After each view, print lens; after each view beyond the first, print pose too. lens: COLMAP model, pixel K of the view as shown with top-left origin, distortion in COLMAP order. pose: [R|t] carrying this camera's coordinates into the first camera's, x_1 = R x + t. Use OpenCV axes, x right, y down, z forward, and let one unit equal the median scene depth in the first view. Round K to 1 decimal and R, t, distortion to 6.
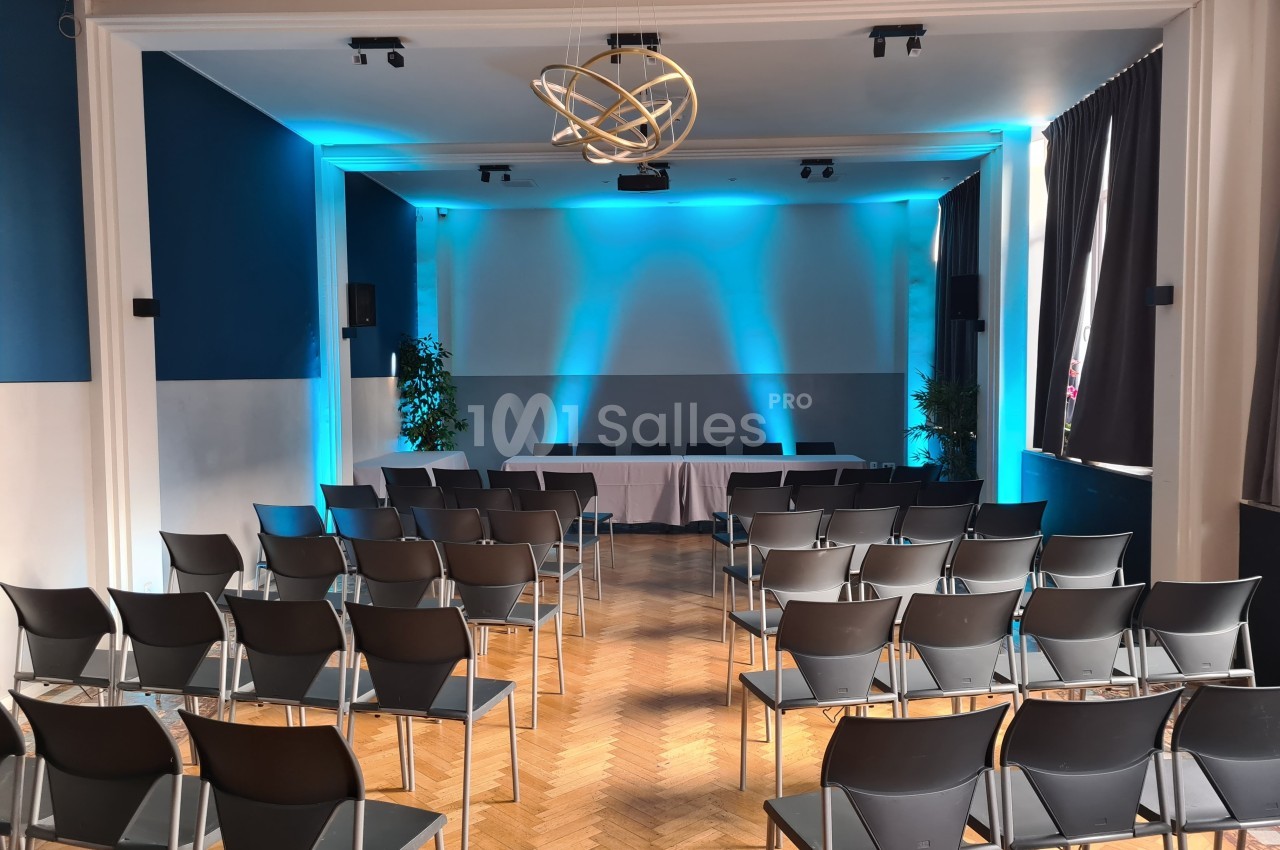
lens RADIAL K [[934.0, 0, 640.0], [0, 934.0, 425.0], [0, 0, 1]] dist [-0.098184, 0.078546]
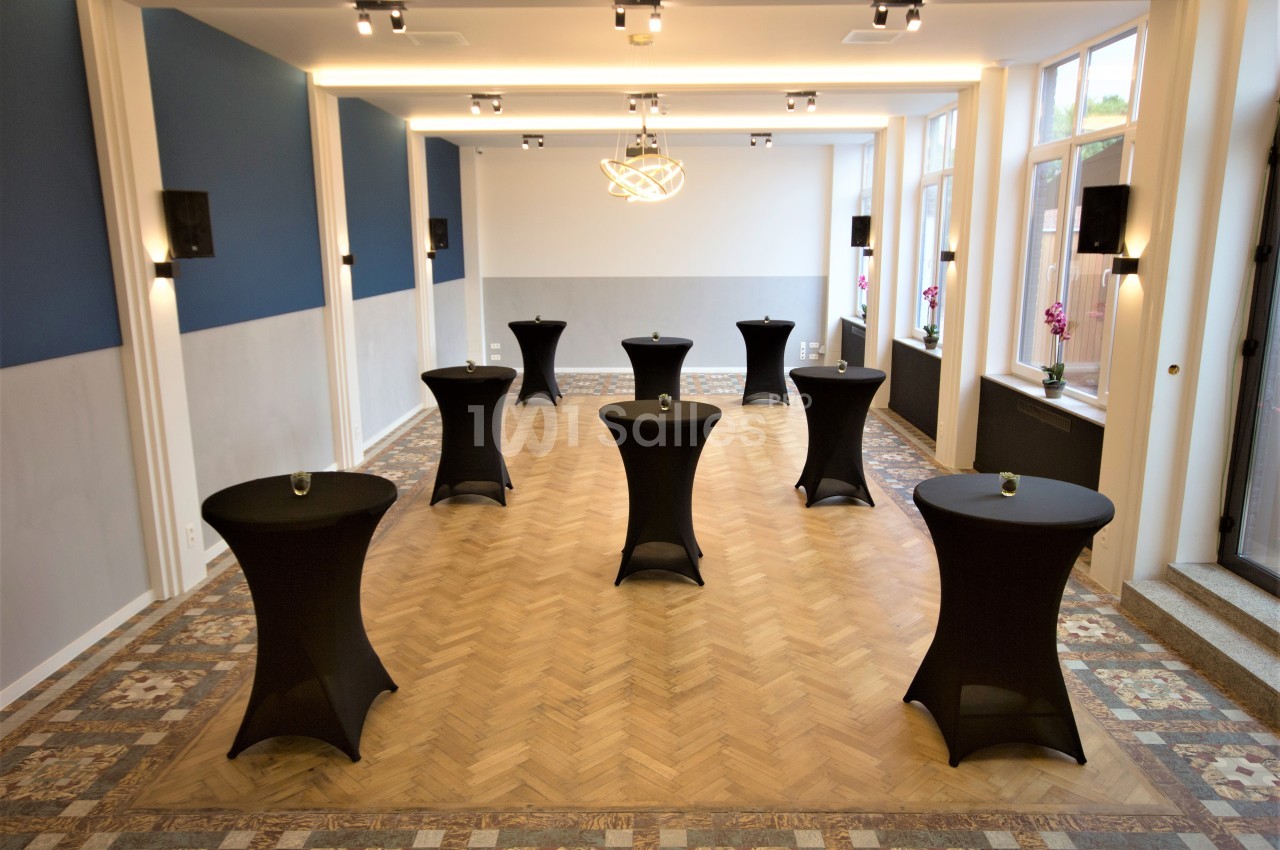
lens RADIAL K [[908.4, 0, 640.0], [0, 908.4, 425.0], [0, 0, 1]] dist [0.030967, -0.001729]
pose [[0.999470, -0.005778, 0.032029, -0.063801], [0.001165, 0.989838, 0.142198, -0.060522], [-0.032525, -0.142085, 0.989320, -0.653404]]
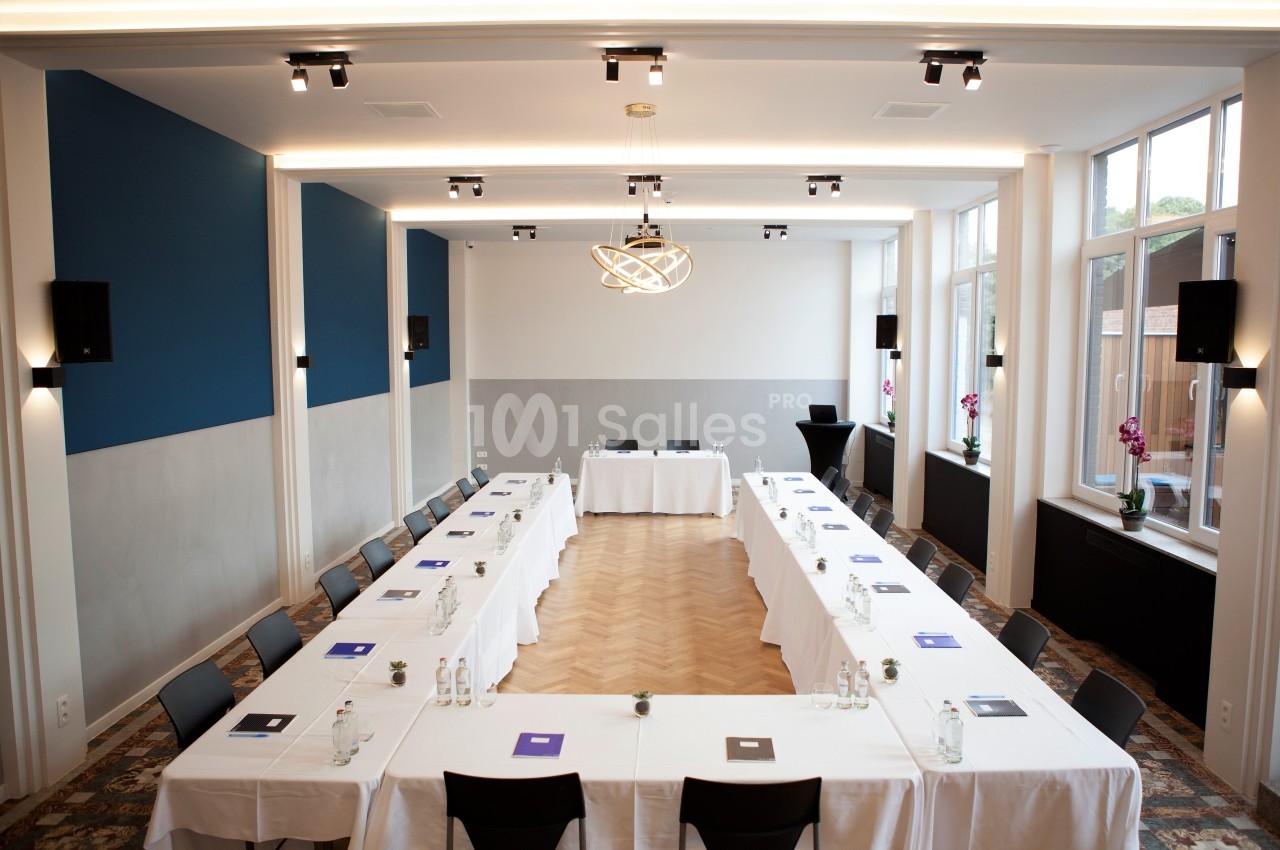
lens RADIAL K [[934.0, 0, 640.0], [0, 934.0, 425.0], [0, 0, 1]] dist [-0.098184, 0.078546]
pose [[0.999620, 0.002733, 0.027415, -0.049199], [-0.003661, 0.999421, 0.033829, -0.073063], [-0.027307, -0.033916, 0.999052, -0.442180]]
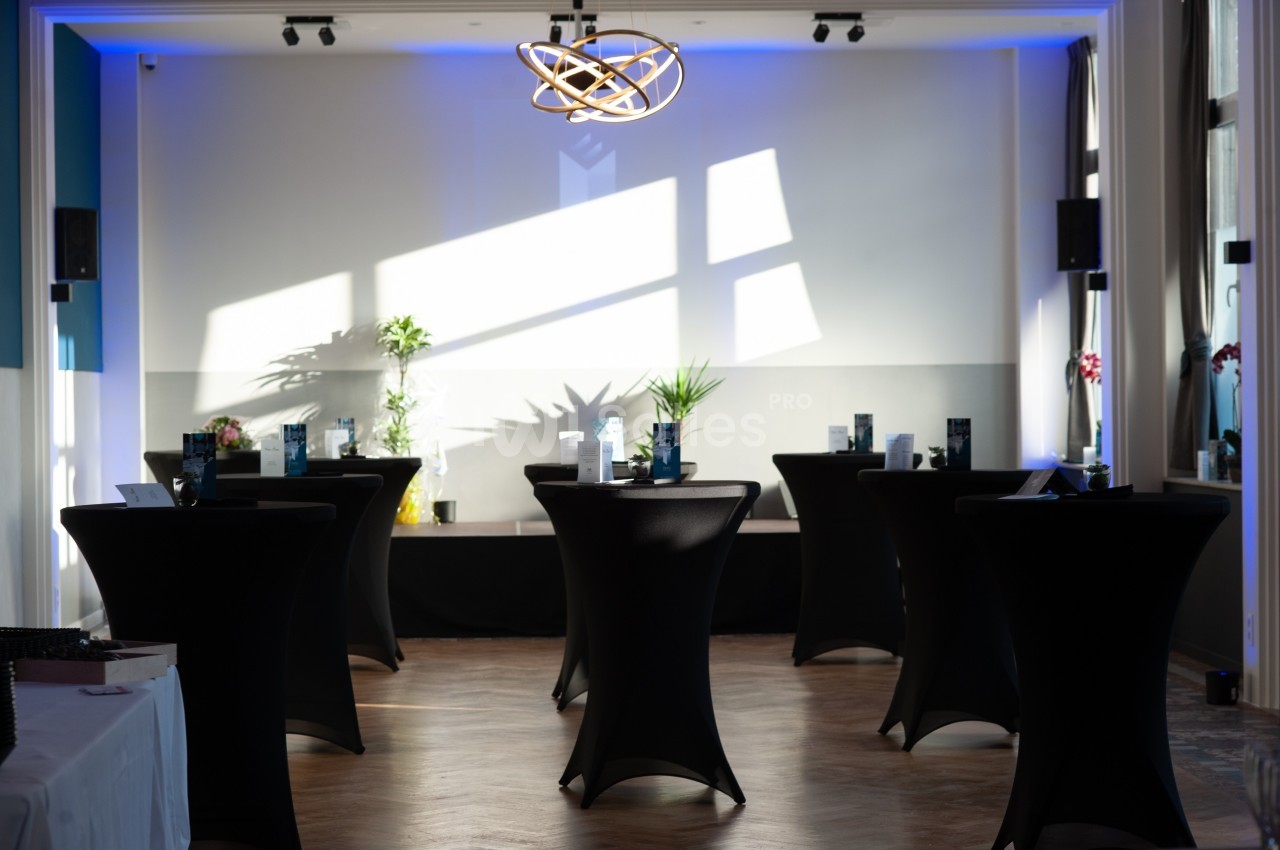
lens RADIAL K [[3021.6, 0, 640.0], [0, 3021.6, 425.0], [0, 0, 1]] dist [0.016043, -0.303573]
pose [[0.996152, -0.006859, 0.087373, -0.175228], [0.010994, 0.998838, -0.046930, 0.120575], [-0.086950, 0.047710, 0.995070, -1.441567]]
